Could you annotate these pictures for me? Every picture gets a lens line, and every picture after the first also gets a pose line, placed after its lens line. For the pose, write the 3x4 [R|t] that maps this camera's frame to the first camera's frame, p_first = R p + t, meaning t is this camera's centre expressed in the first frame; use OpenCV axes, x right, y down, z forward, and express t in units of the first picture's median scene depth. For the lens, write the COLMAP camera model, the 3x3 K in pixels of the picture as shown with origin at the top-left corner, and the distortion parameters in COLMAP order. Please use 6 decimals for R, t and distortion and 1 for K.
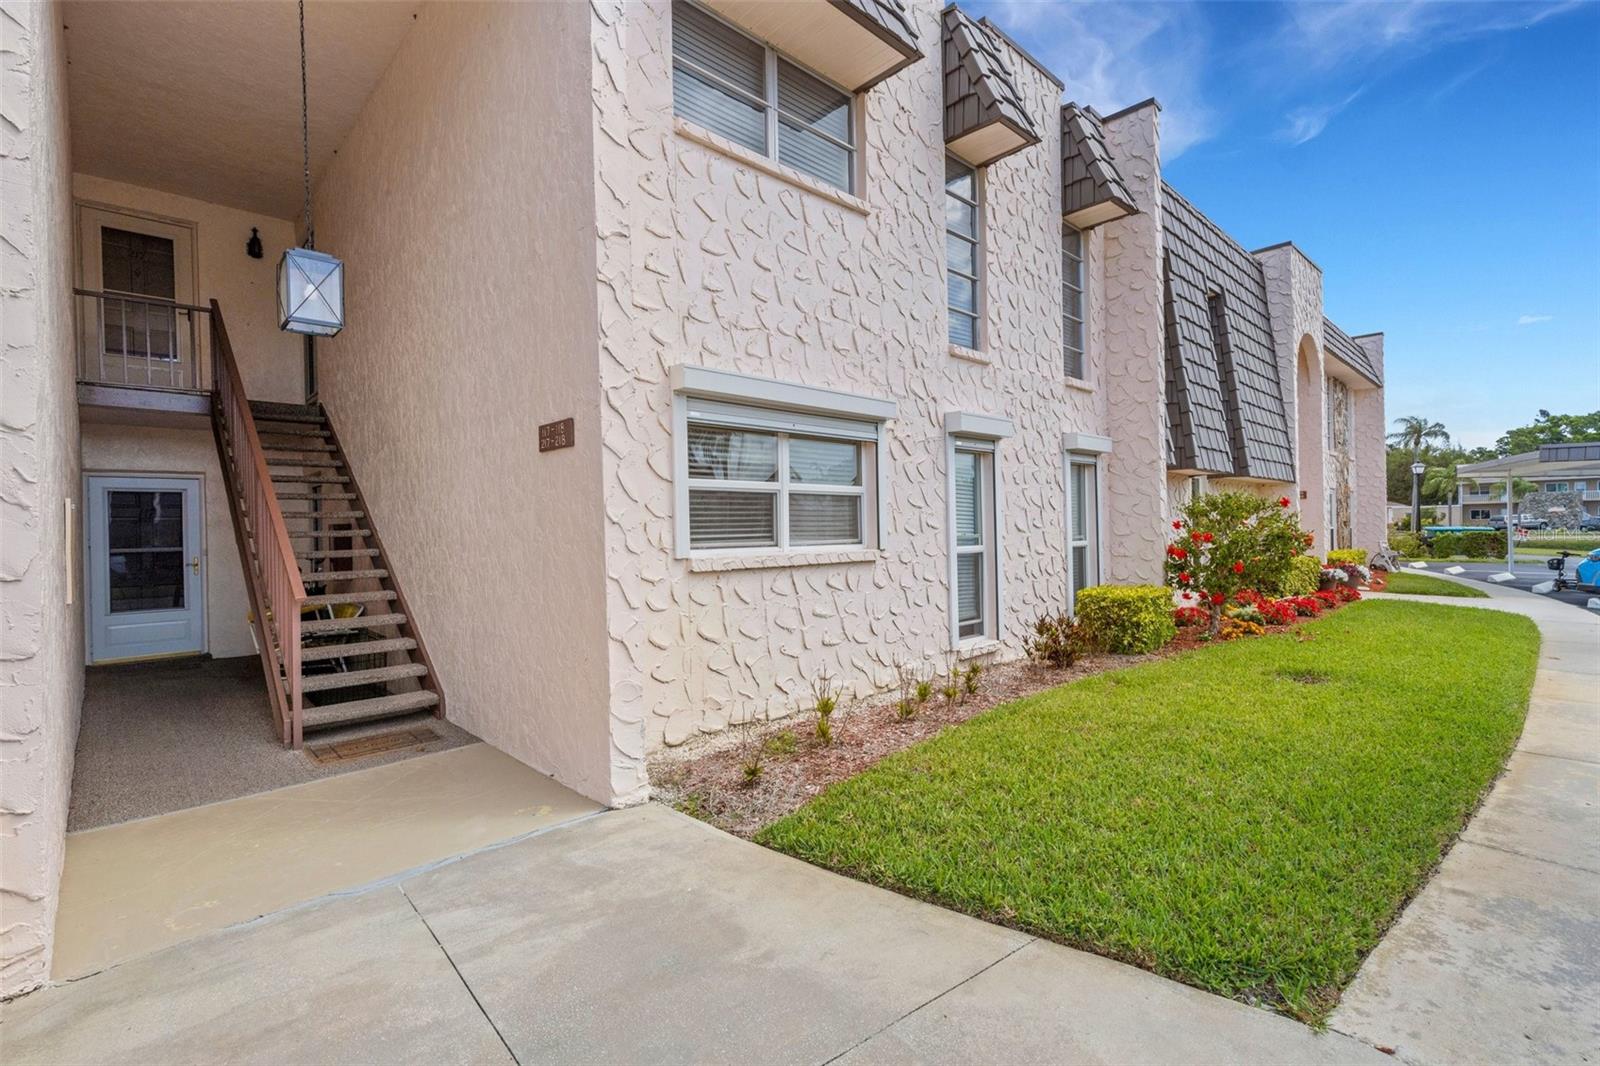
lens RADIAL K [[729.6, 0, 807.1], [0, 729.6, 529.9], [0, 0, 1]] dist [0.005691, 0.000363]
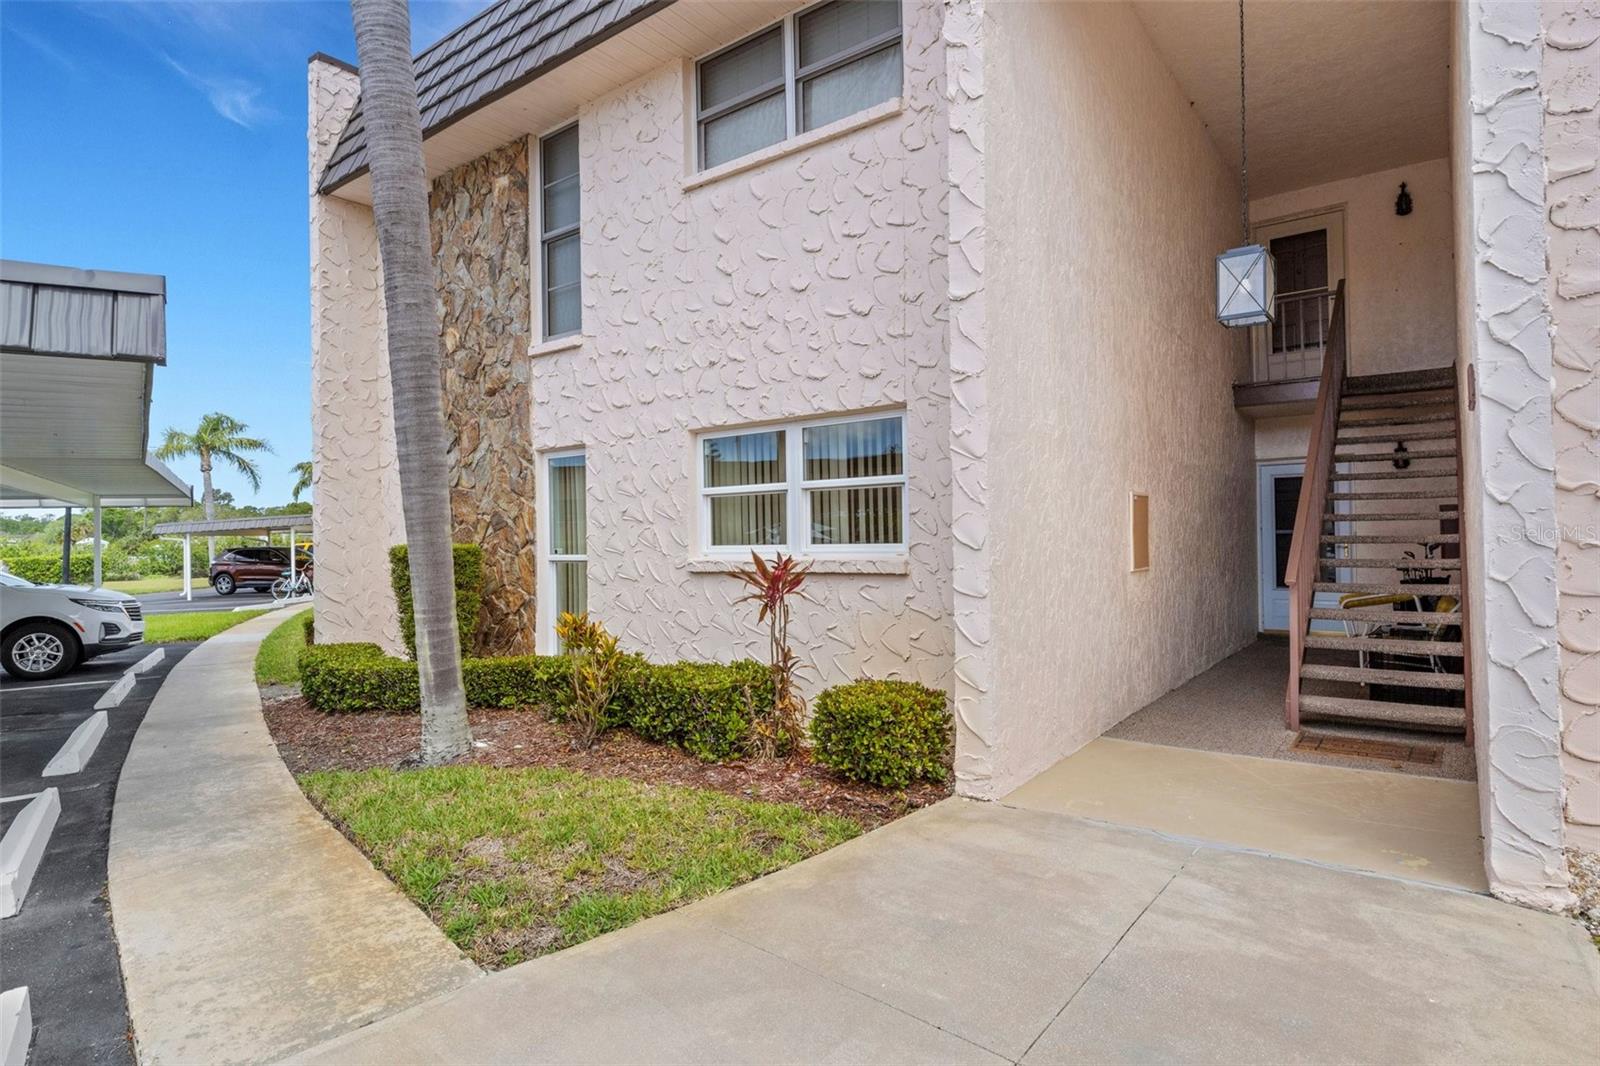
lens RADIAL K [[875.9, 0, 799.0], [0, 875.9, 529.4], [0, 0, 1]] dist [-0.006731, -0.000987]
pose [[0.139674, 0.010851, -0.990138, 0.491850], [0.013785, 0.999822, 0.012901, -0.004462], [0.990102, -0.015451, 0.139500, 0.198027]]
